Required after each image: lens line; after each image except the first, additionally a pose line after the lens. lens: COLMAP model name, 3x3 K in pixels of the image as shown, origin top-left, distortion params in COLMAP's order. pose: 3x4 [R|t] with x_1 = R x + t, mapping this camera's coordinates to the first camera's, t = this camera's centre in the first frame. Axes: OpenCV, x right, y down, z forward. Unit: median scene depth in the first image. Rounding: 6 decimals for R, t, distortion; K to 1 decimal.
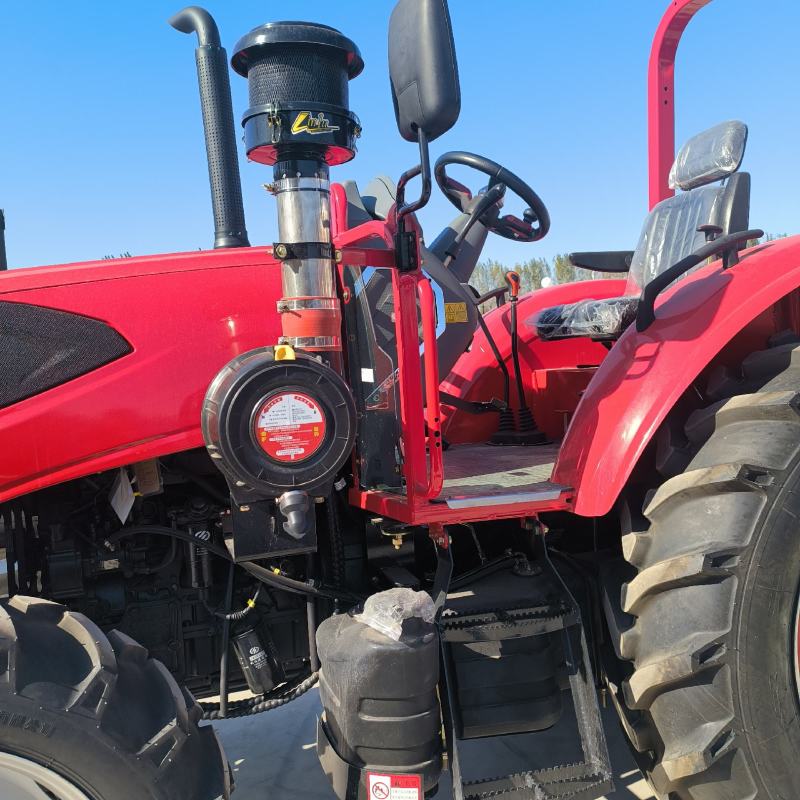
lens RADIAL K [[770.4, 0, 396.5], [0, 770.4, 398.9], [0, 0, 1]] dist [0.026452, 0.000000]
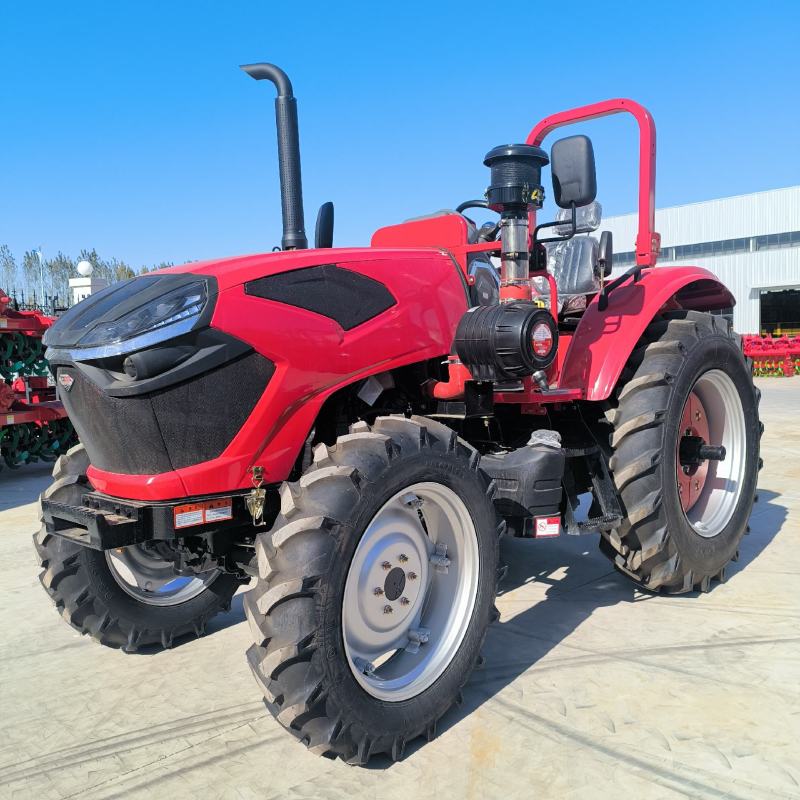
lens RADIAL K [[770.4, 0, 400.8], [0, 770.4, 399.8], [0, 0, 1]] dist [0.026452, 0.000000]
pose [[0.893280, 0.004250, 0.449480, -1.122687], [0.001703, 0.999916, -0.012840, 0.178316], [-0.449497, 0.012235, 0.893198, -0.568164]]
